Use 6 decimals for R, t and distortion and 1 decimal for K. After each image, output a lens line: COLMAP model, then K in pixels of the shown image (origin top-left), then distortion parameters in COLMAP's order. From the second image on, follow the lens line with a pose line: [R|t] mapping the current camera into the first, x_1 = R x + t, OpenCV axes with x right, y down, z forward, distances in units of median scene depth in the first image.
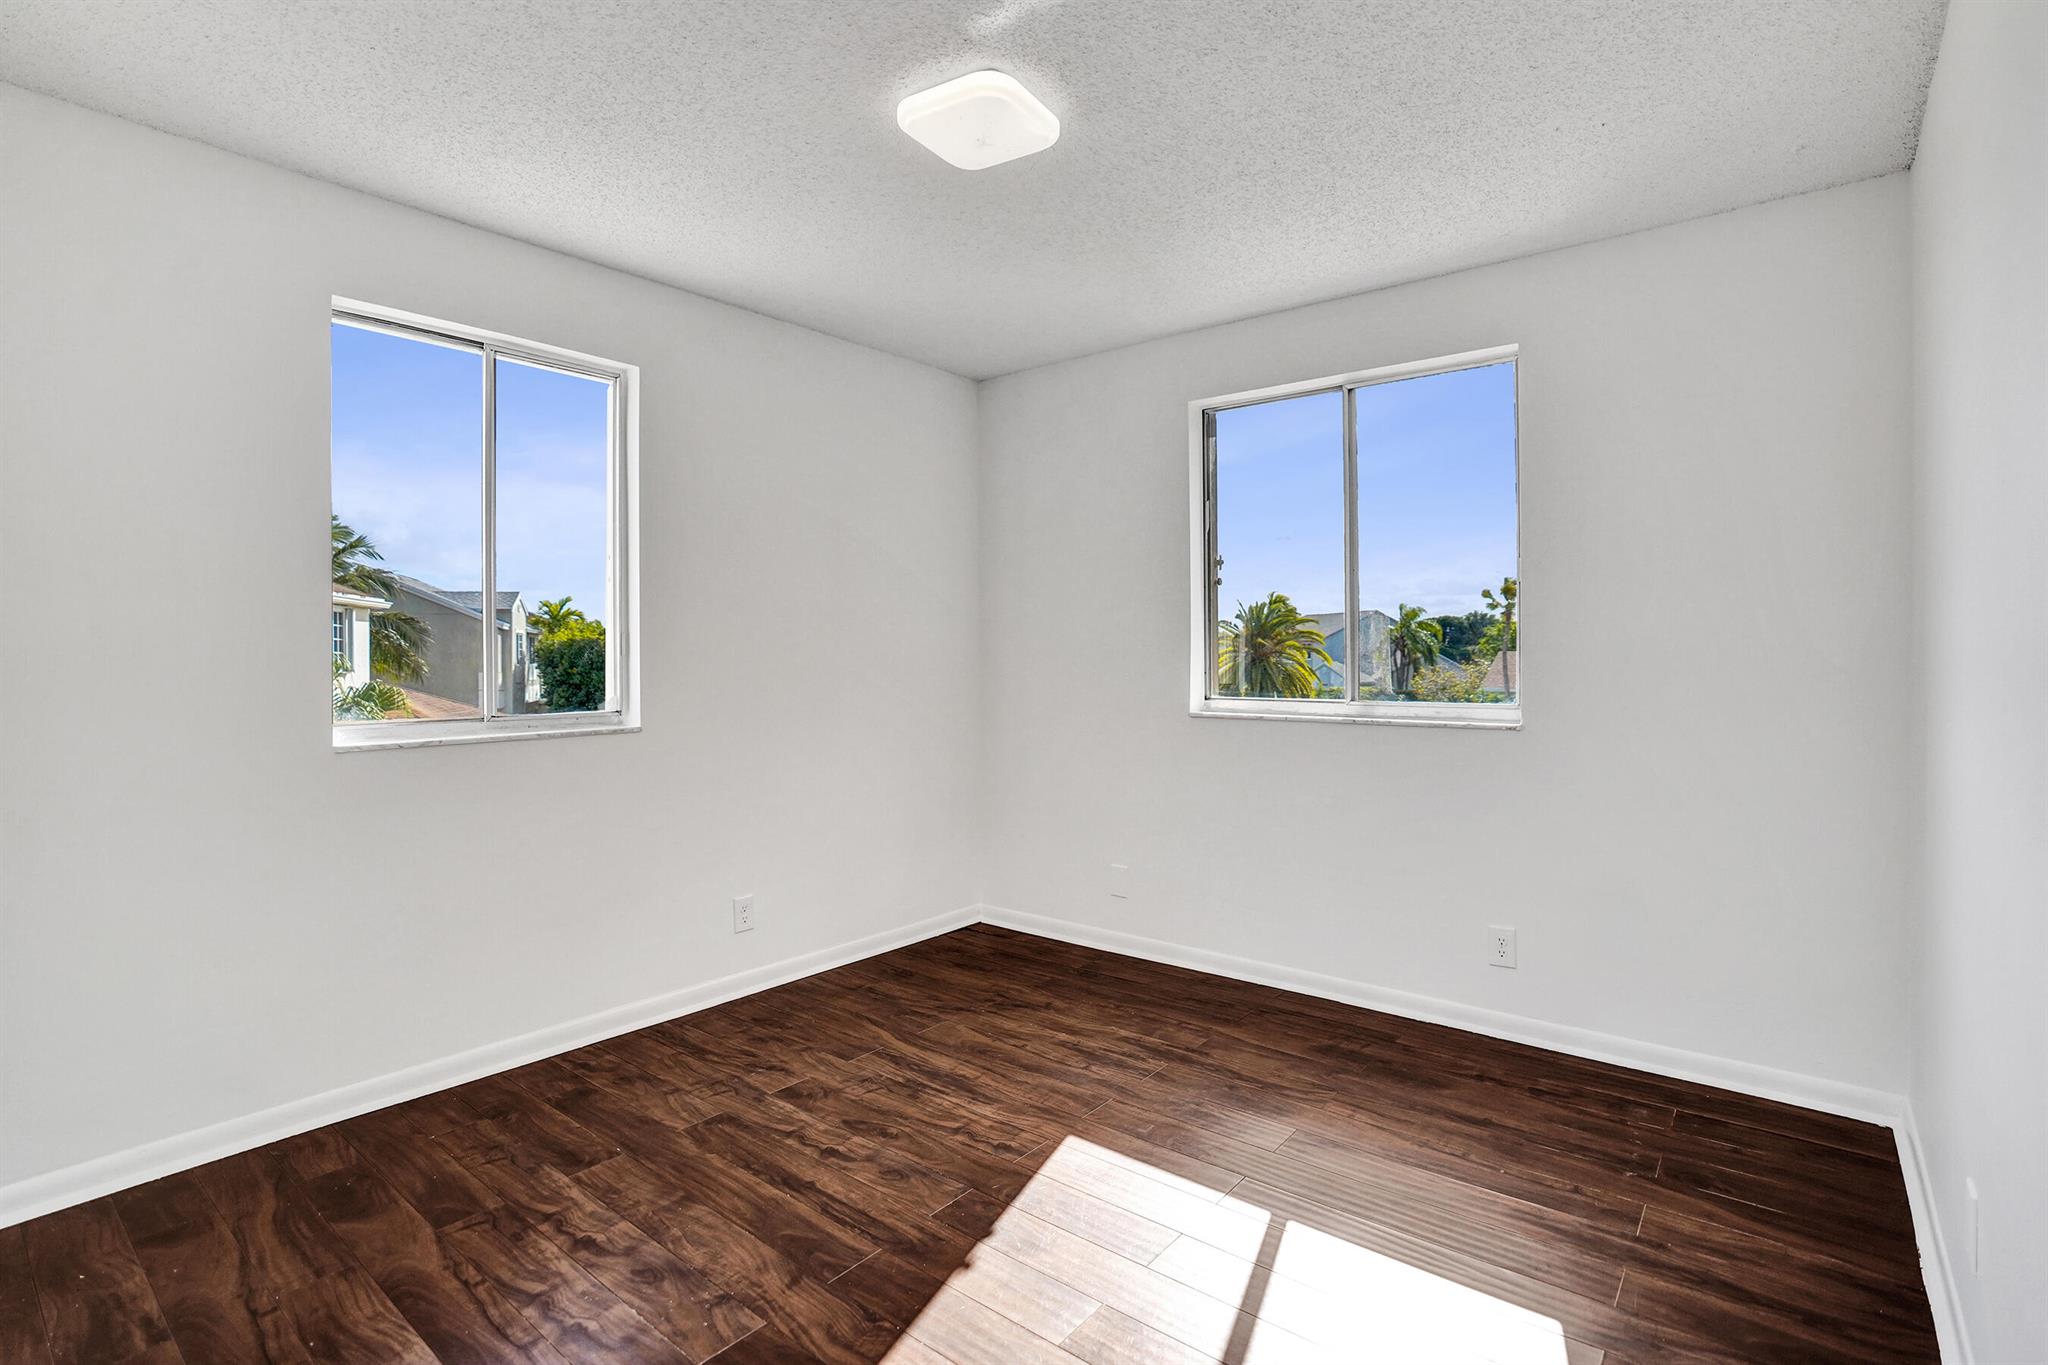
lens RADIAL K [[964.1, 0, 1020.9], [0, 964.1, 675.6], [0, 0, 1]] dist [-0.018027, 0.001705]
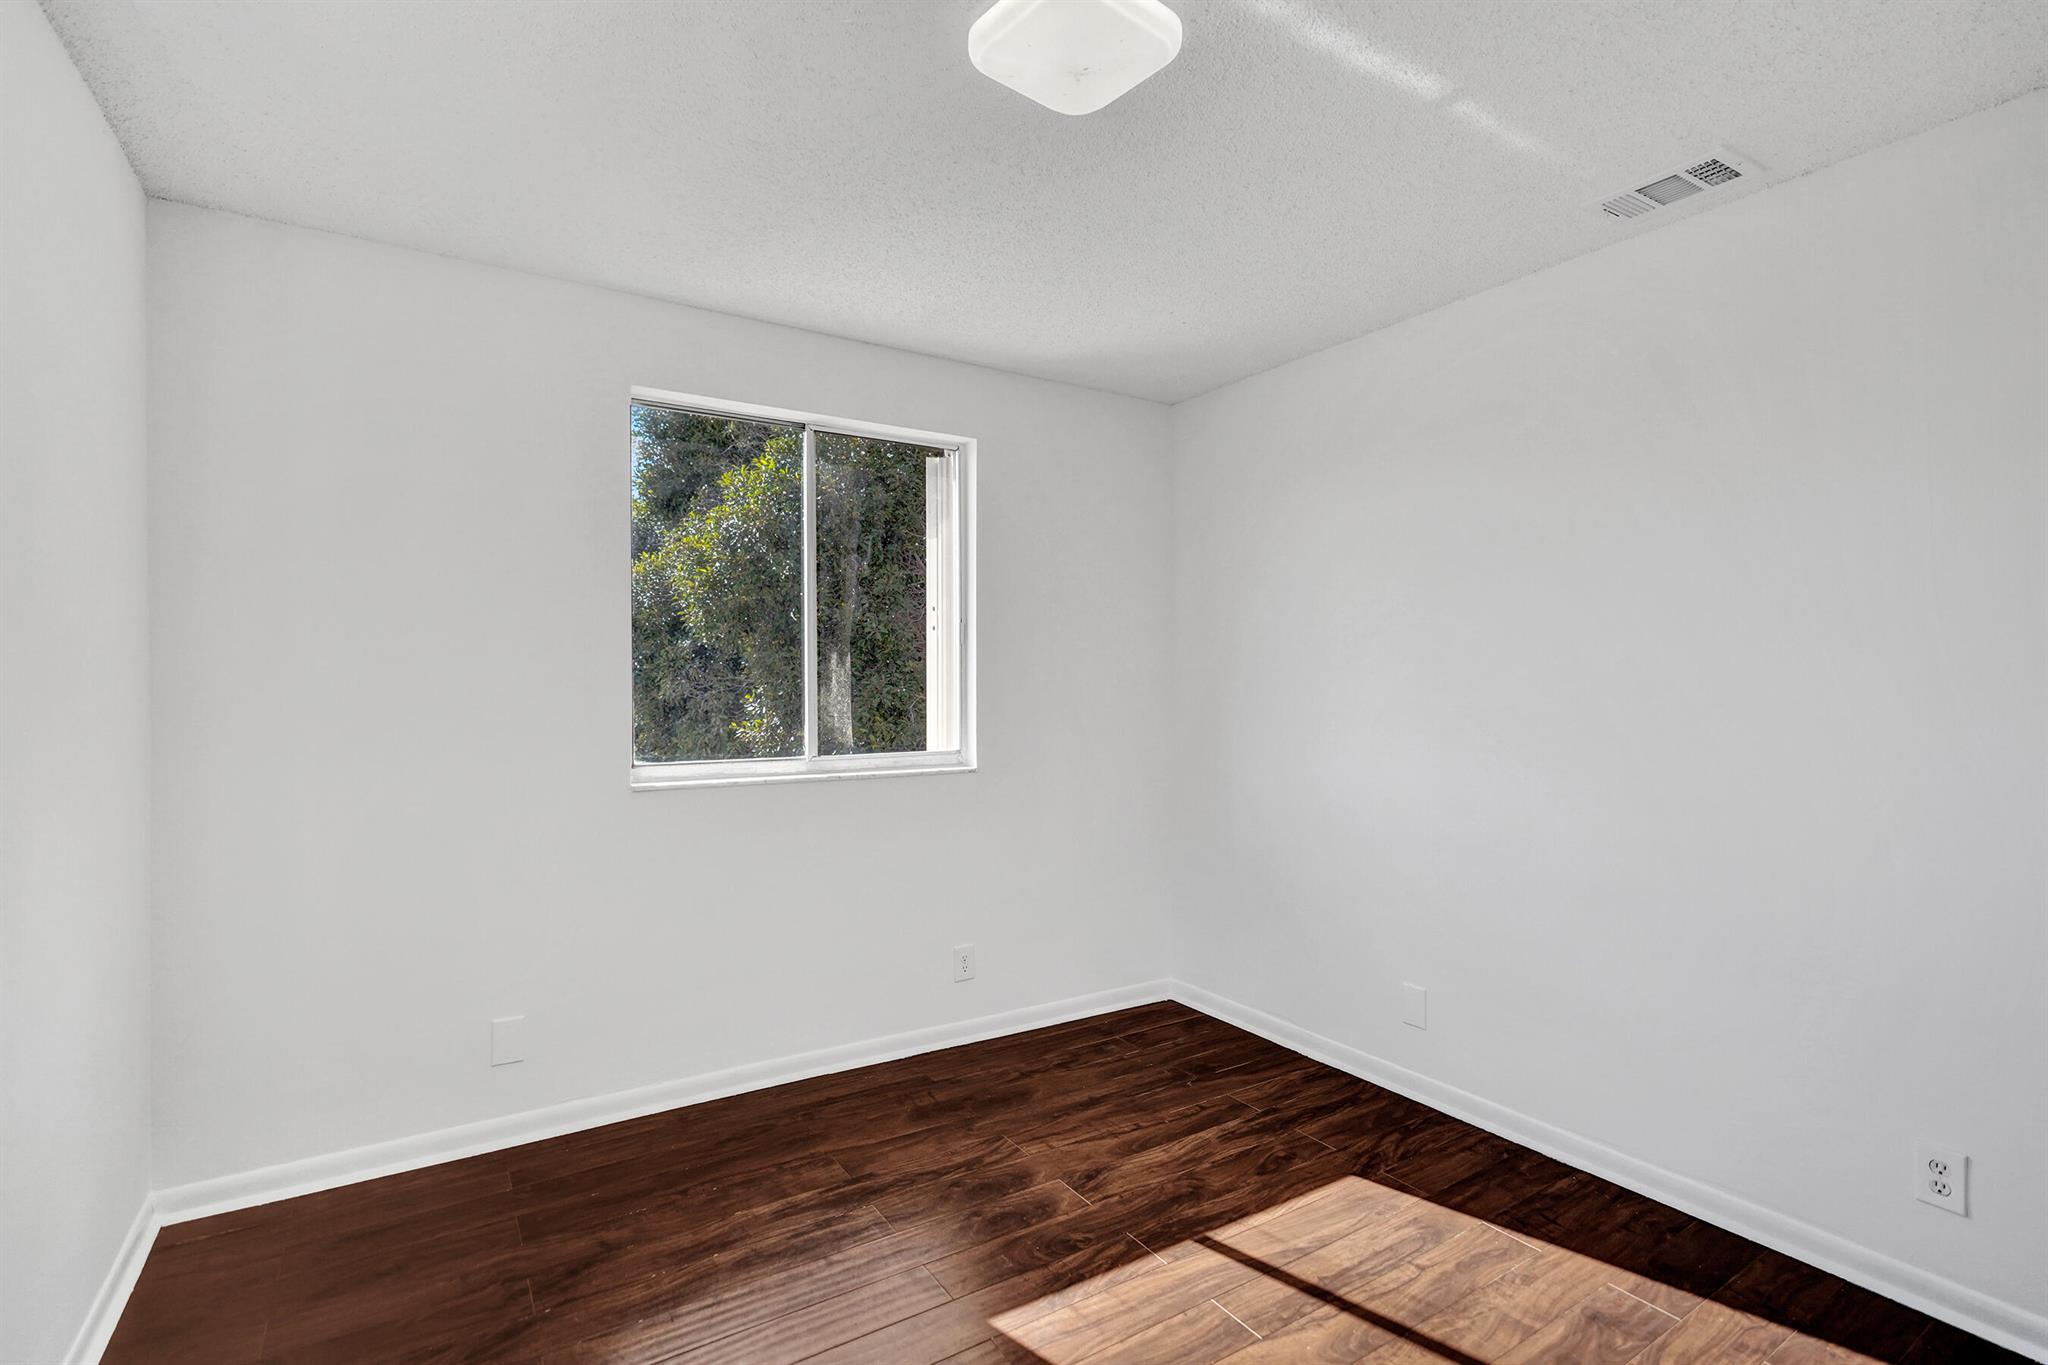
lens RADIAL K [[964.1, 0, 1026.2], [0, 964.1, 677.9], [0, 0, 1]] dist [-0.018027, 0.001705]
pose [[0.323216, 0.005173, 0.946311, -0.578489], [0.019209, 0.999743, -0.012026, -0.042238], [-0.946130, 0.022064, 0.323033, 0.572465]]
